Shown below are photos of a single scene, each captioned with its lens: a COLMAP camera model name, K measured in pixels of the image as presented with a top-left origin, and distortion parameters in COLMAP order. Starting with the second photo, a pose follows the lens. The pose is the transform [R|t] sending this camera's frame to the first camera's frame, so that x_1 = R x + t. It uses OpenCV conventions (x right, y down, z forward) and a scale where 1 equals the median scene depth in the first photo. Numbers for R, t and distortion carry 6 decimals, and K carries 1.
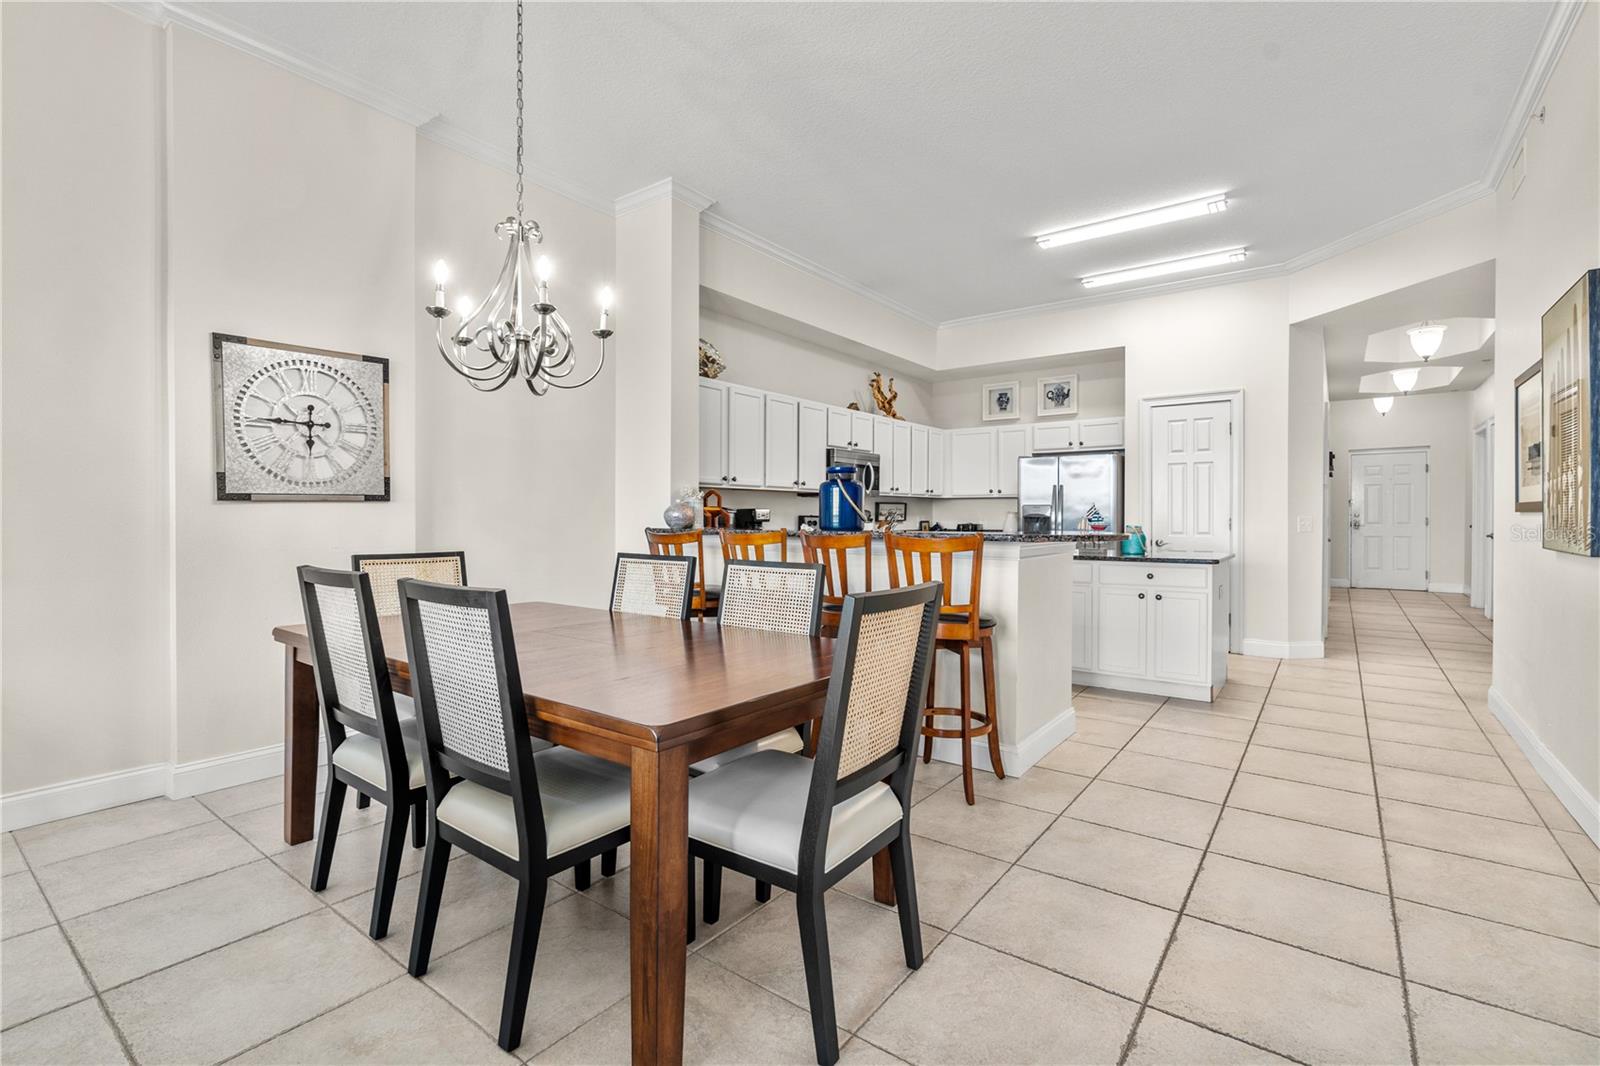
lens RADIAL K [[735.7, 0, 752.5], [0, 735.7, 521.5], [0, 0, 1]] dist [-0.016171, 0.000126]
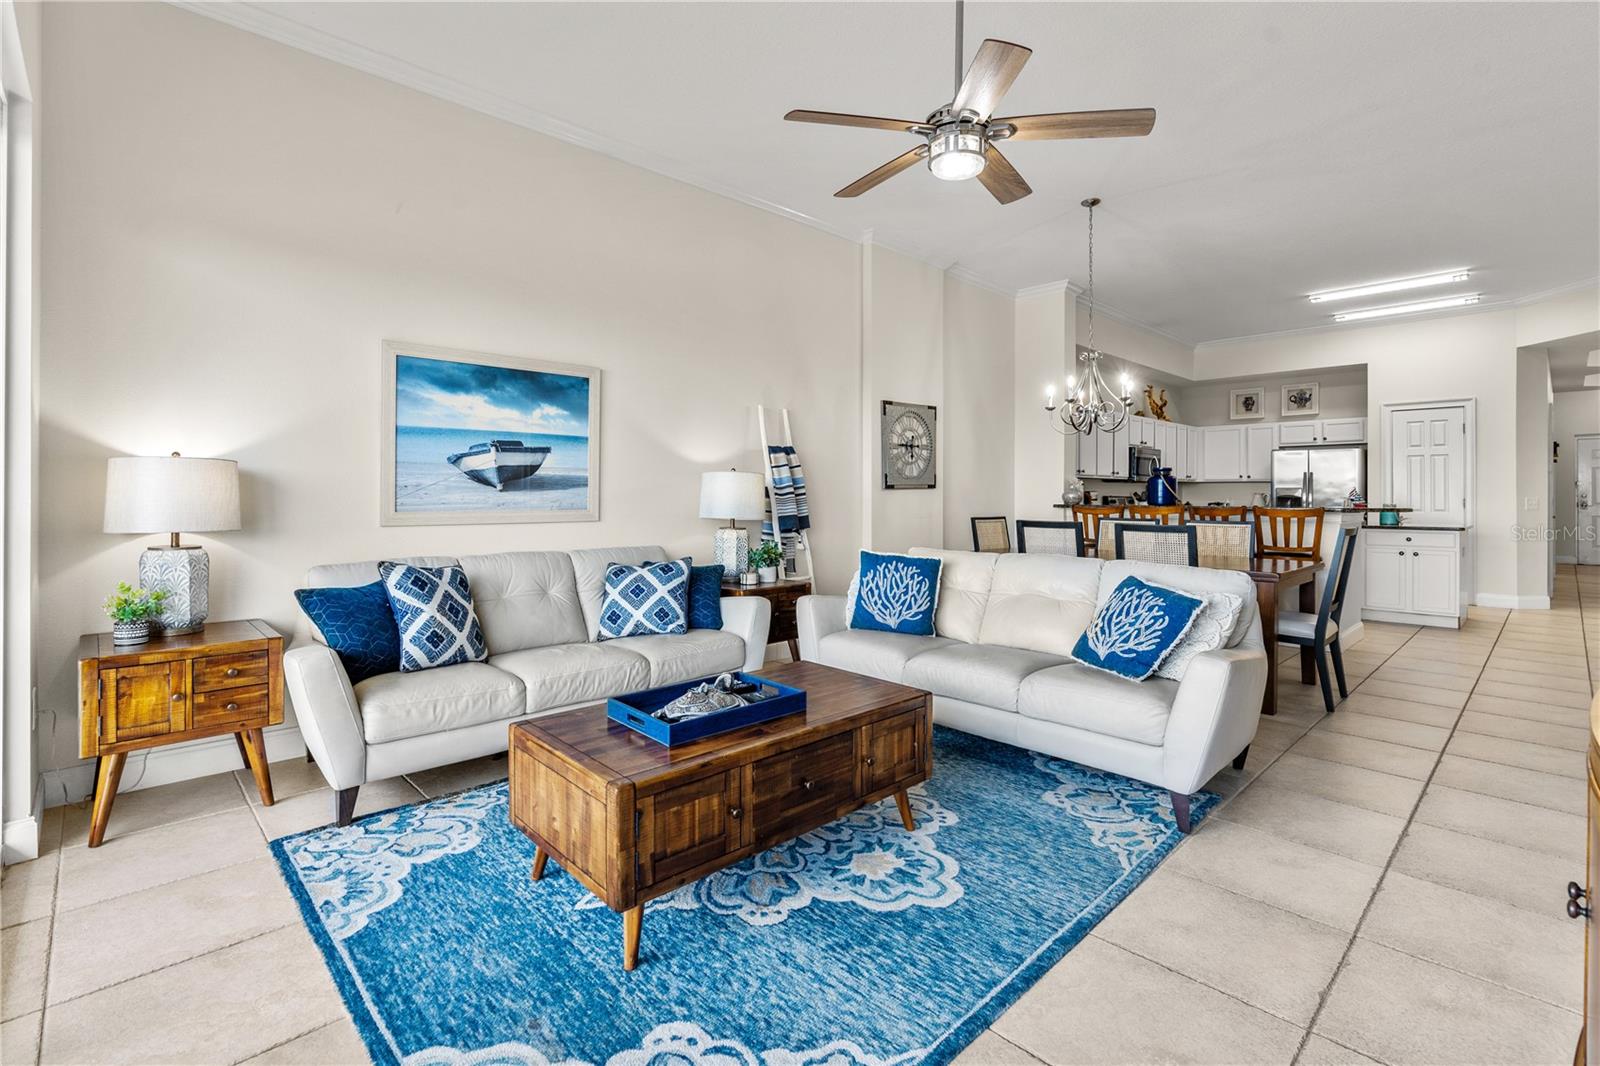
lens RADIAL K [[729.2, 0, 784.9], [0, 729.2, 493.9], [0, 0, 1]] dist [-0.002798, 0.000842]
pose [[0.989808, 0.000058, -0.142406, -0.332240], [-0.001516, 0.999948, -0.010129, 0.002015], [0.142398, 0.010242, 0.989757, -0.418742]]
